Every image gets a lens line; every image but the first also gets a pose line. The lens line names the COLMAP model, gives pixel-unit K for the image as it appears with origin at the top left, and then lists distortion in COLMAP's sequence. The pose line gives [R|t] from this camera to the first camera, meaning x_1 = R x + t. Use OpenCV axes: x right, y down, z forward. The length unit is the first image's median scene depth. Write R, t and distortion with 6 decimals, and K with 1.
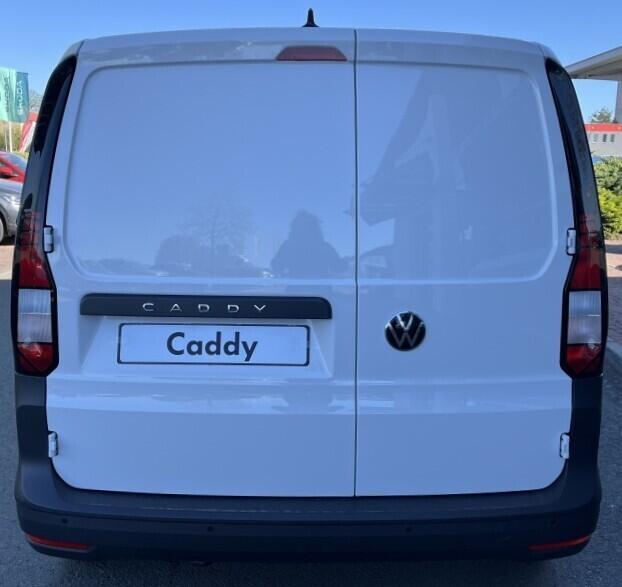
lens RADIAL K [[572.8, 0, 311.1], [0, 572.8, 276.1], [0, 0, 1]] dist [-0.010654, -0.009911]
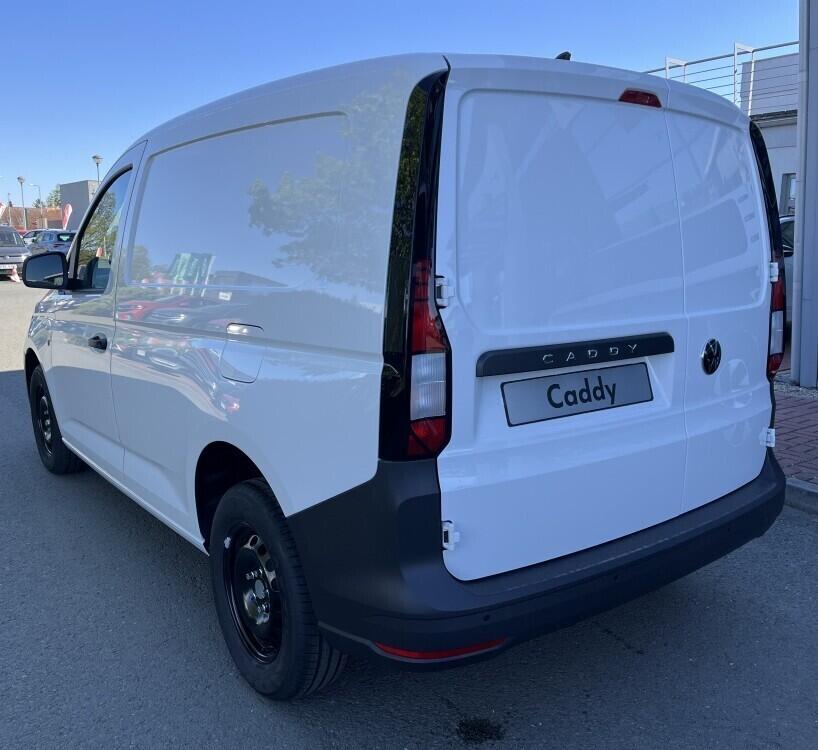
lens RADIAL K [[831.7, 0, 409.0], [0, 831.7, 375.0], [0, 0, 1]] dist [0.082251, -0.004020]
pose [[0.789997, -0.108912, 0.603360, -1.249474], [0.102588, 0.993703, 0.045051, -0.003130], [-0.604467, 0.026307, 0.796196, 0.055450]]
